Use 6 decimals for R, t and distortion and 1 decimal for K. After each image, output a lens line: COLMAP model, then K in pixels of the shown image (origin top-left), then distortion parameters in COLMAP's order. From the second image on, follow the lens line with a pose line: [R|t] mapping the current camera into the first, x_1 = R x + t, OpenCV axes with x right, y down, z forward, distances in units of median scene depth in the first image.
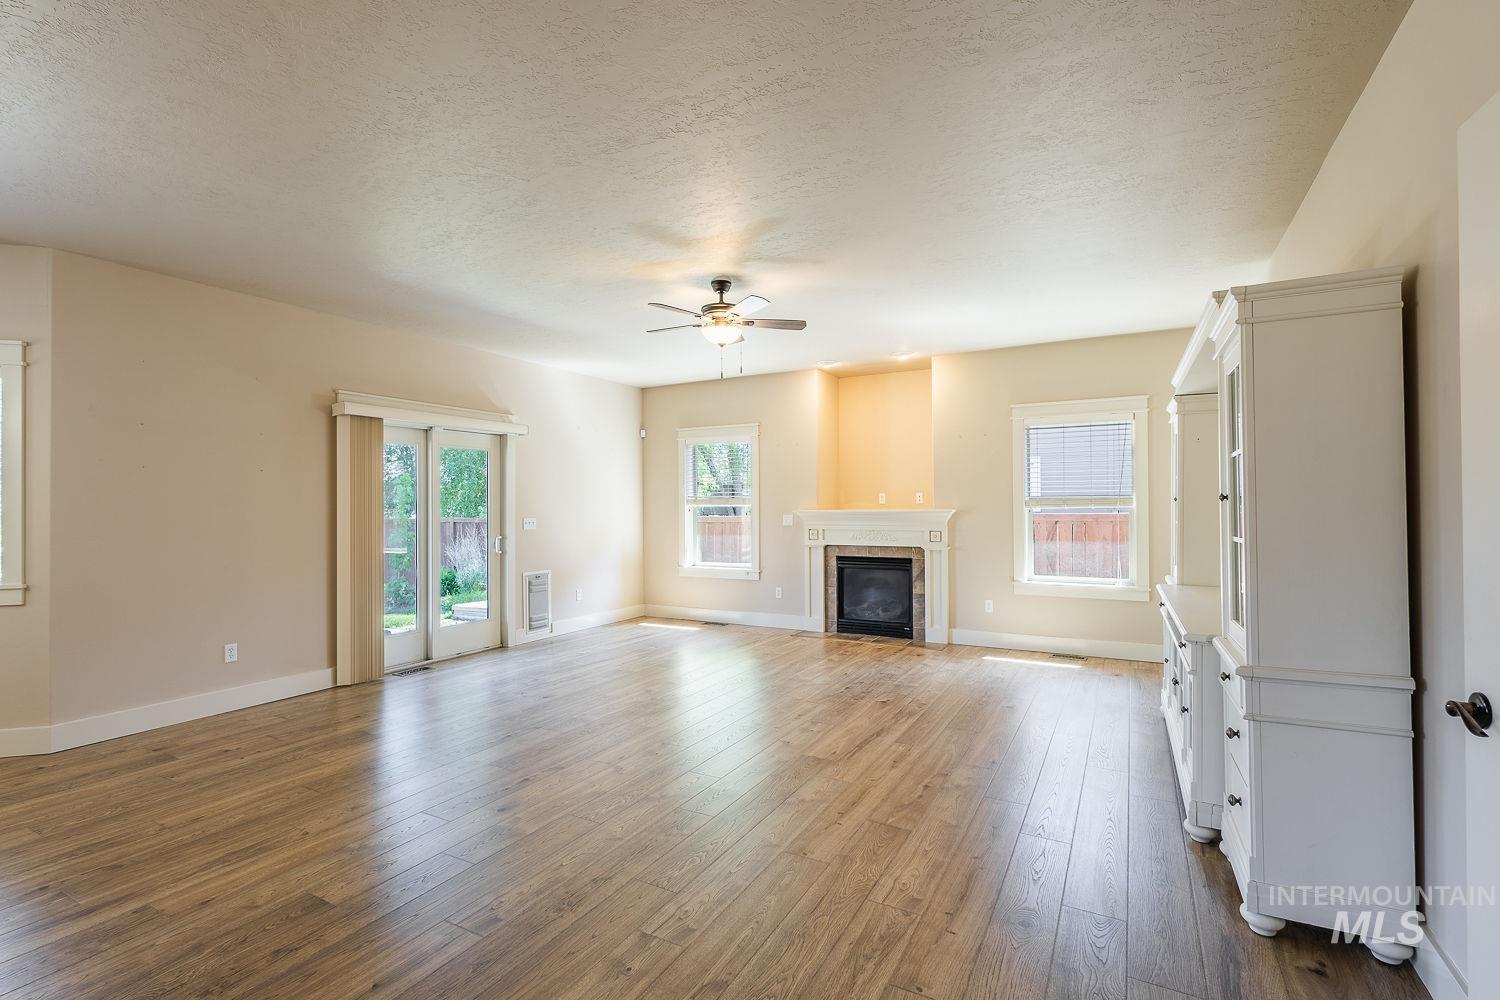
lens RADIAL K [[690.1, 0, 748.0], [0, 690.1, 500.7], [0, 0, 1]] dist [0.011257, -0.003775]
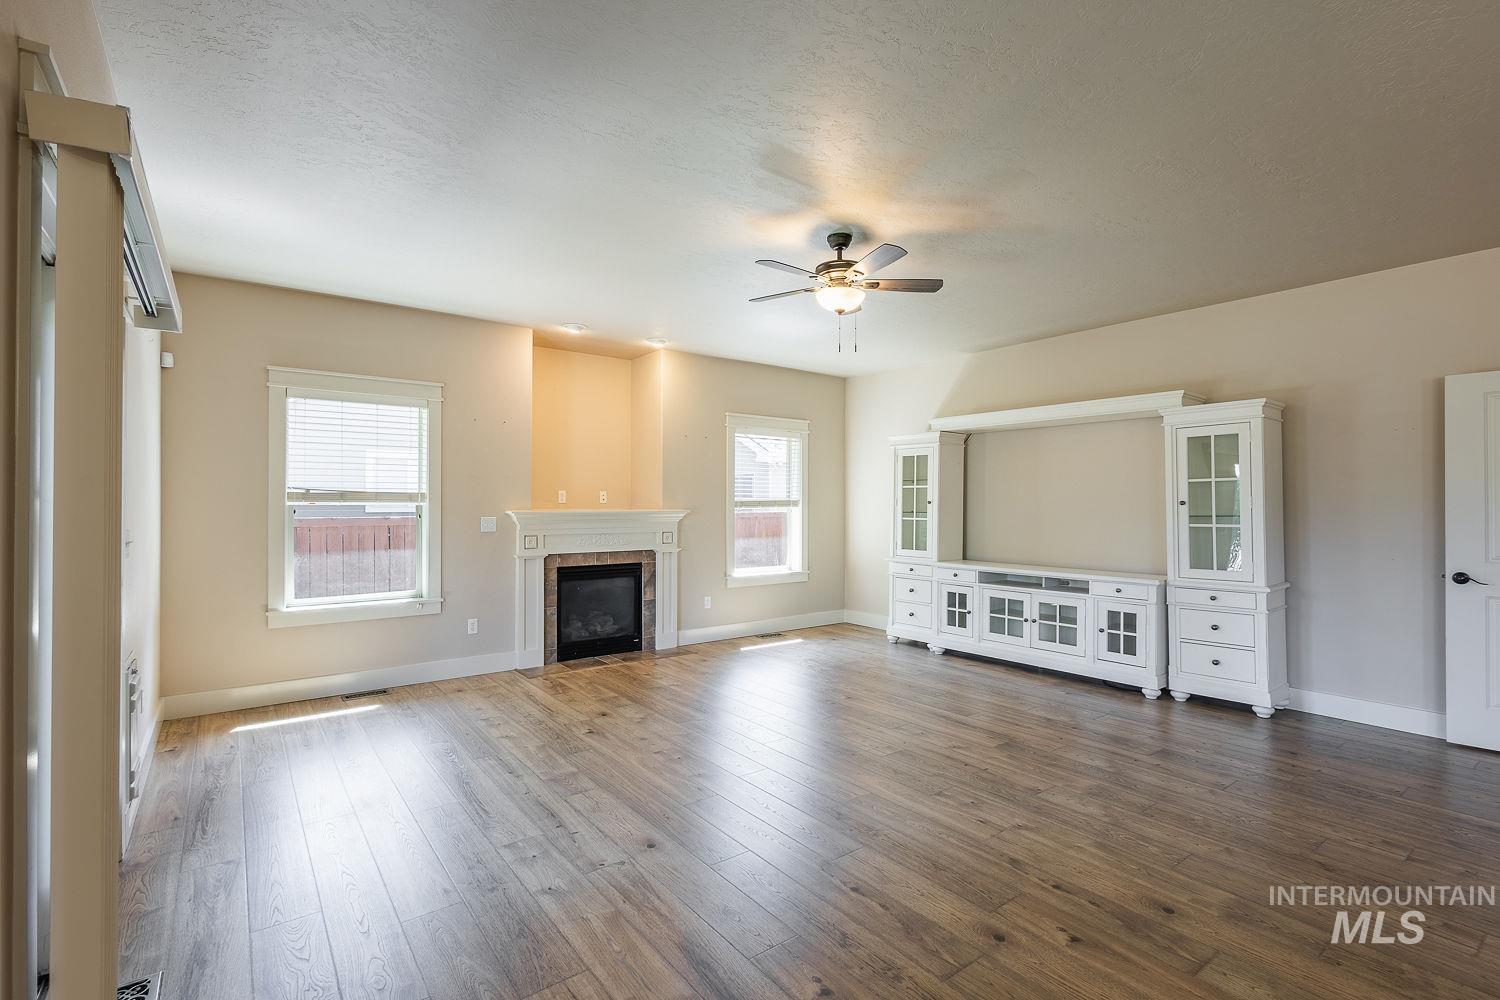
lens RADIAL K [[690.1, 0, 750.1], [0, 690.1, 499.3], [0, 0, 1]] dist [0.011257, -0.003775]
pose [[0.399952, 0.013821, 0.916432, -0.730561], [-0.010745, 0.999888, -0.010391, 0.009165], [-0.916473, -0.005691, 0.400056, 0.663168]]
